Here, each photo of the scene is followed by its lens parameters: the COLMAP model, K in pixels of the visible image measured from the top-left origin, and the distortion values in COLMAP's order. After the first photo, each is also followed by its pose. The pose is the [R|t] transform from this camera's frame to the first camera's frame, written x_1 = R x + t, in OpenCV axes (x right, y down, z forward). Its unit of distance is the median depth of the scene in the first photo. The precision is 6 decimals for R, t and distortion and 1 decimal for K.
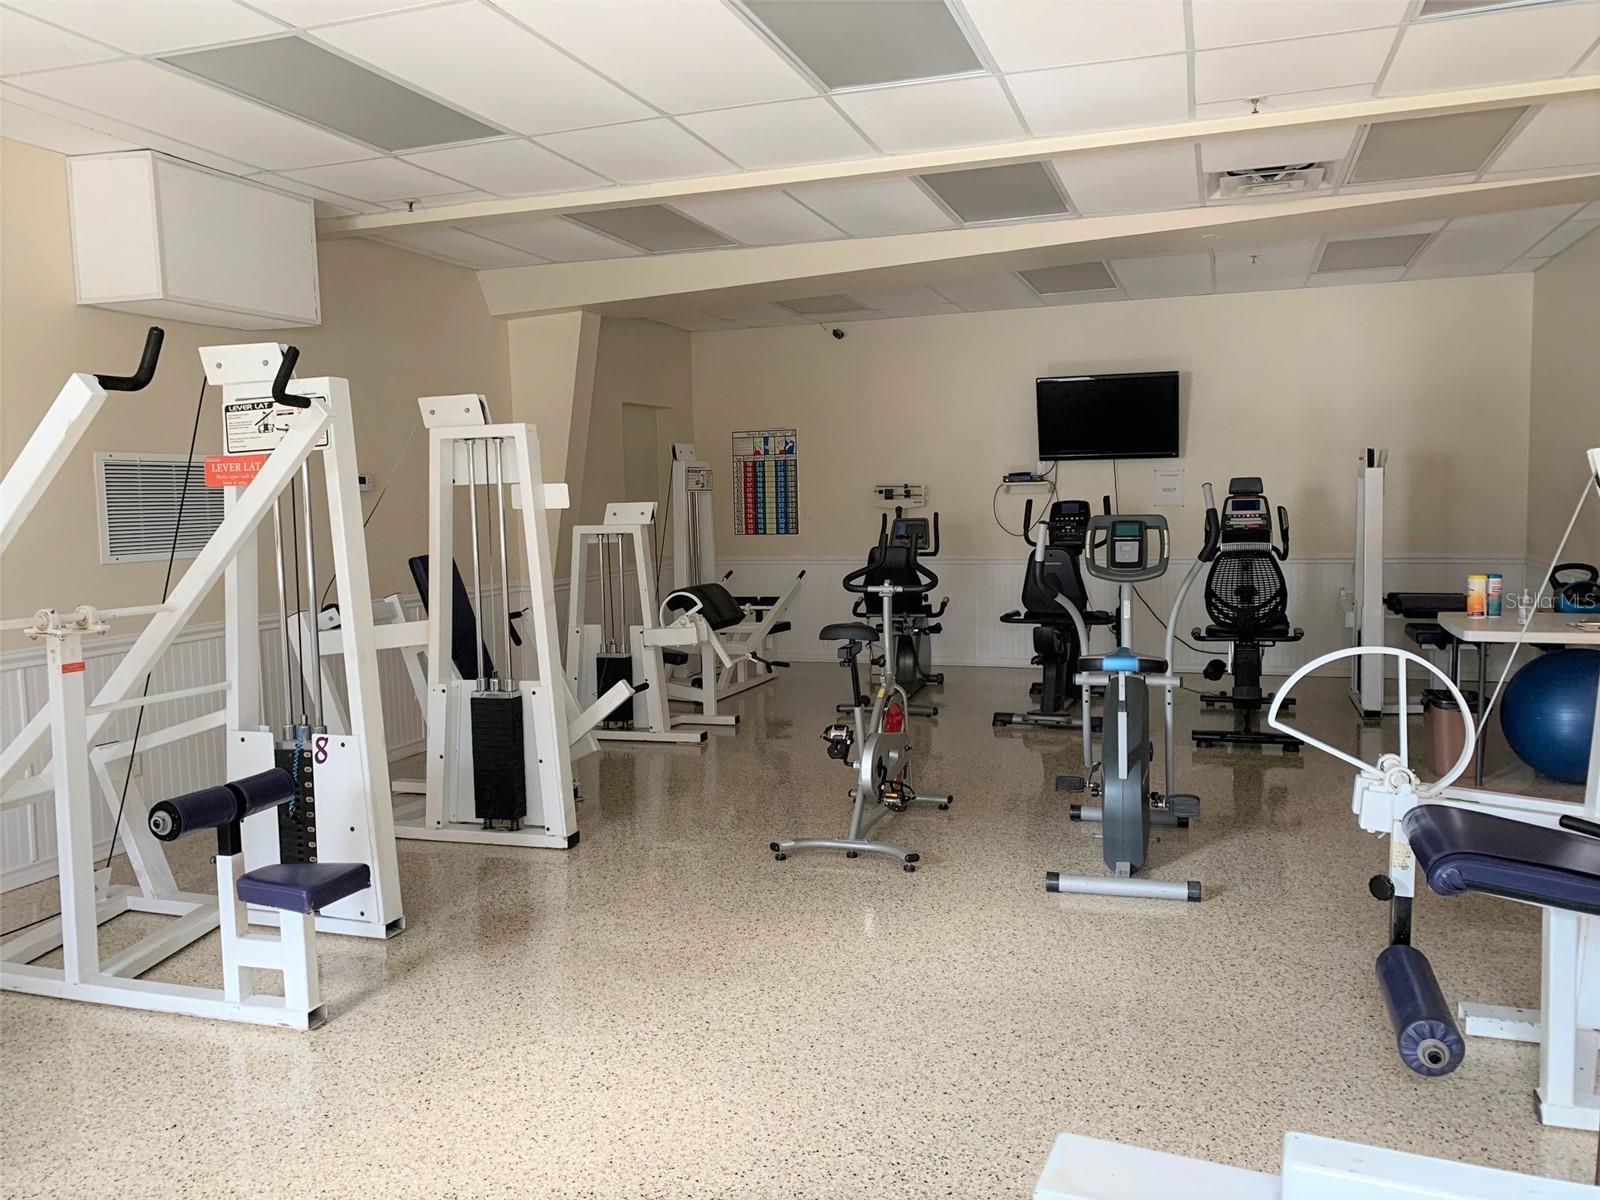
lens RADIAL K [[1225.2, 0, 800.0], [0, 1225.2, 600.0], [0, 0, 1]] dist [0.124844, -0.258643]
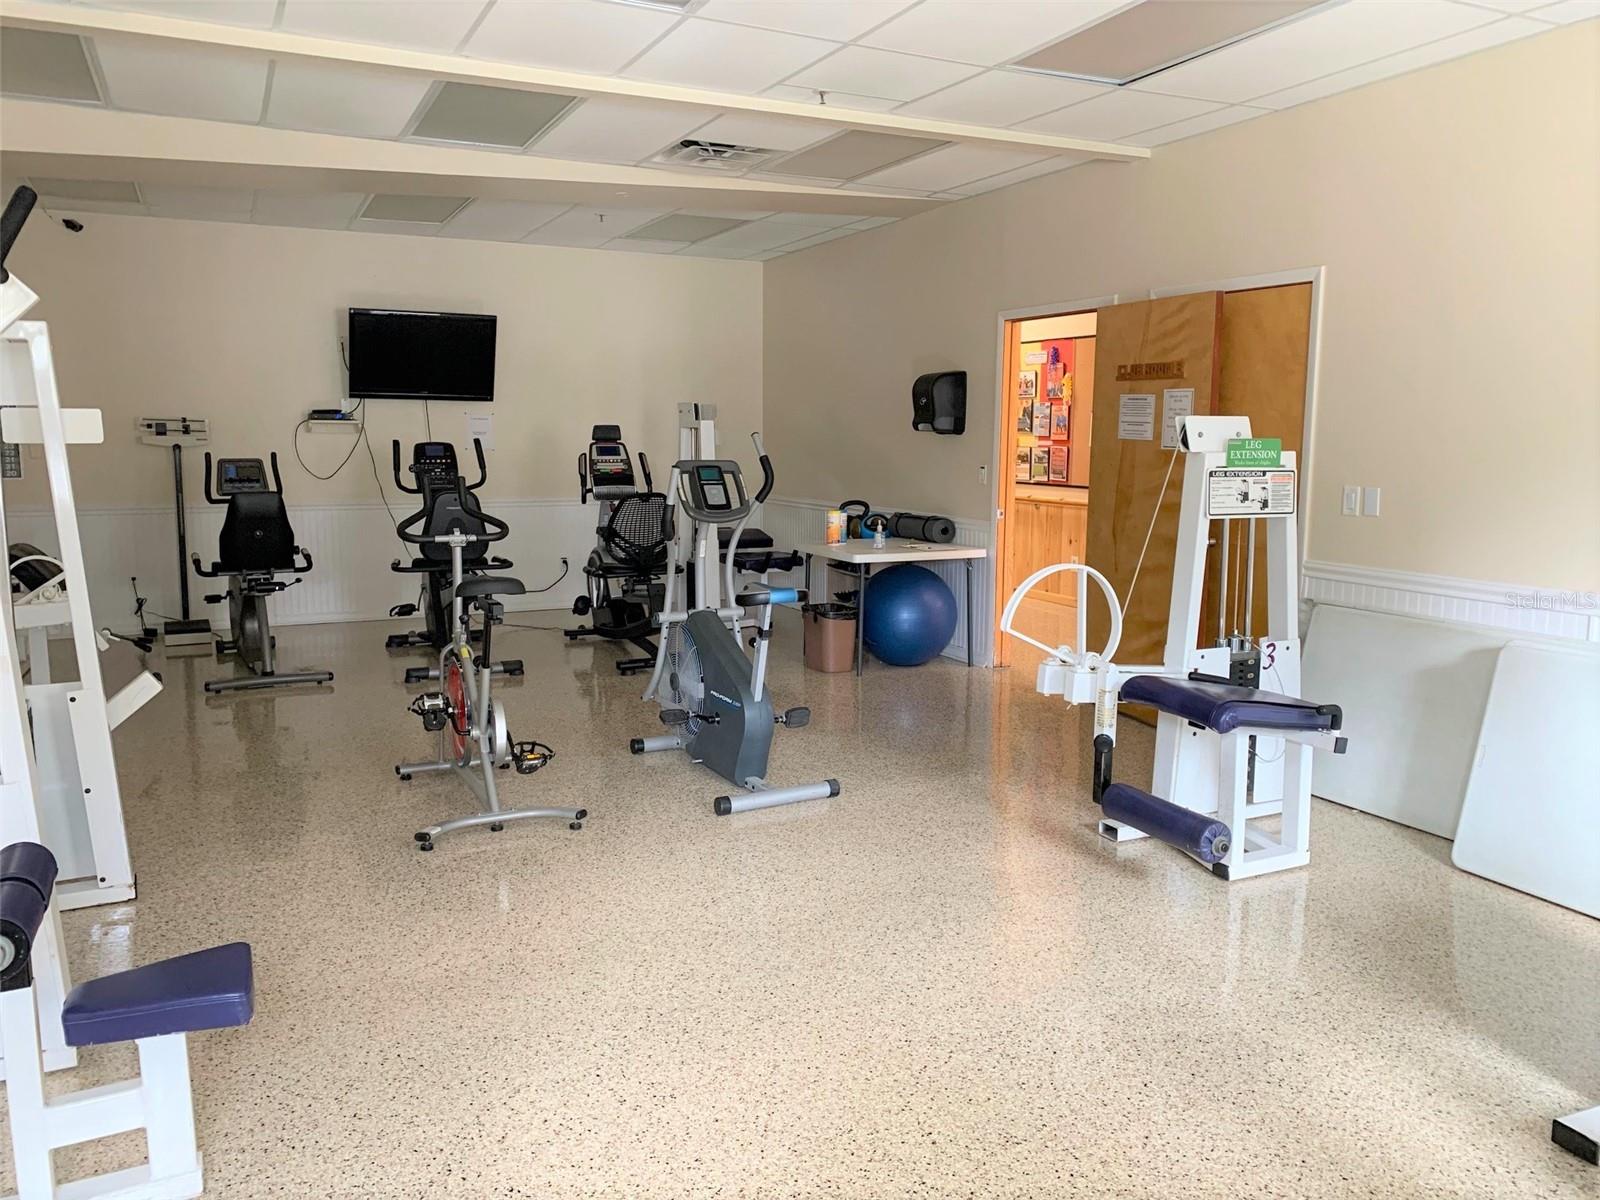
lens RADIAL K [[1219.3, 0, 800.0], [0, 1219.3, 600.0], [0, 0, 1]] dist [0.095316, -0.120799]
pose [[0.710470, -0.074260, 0.699799, -0.389316], [0.041608, 0.997110, 0.063567, -0.010925], [-0.702497, -0.016046, 0.711506, 0.171456]]
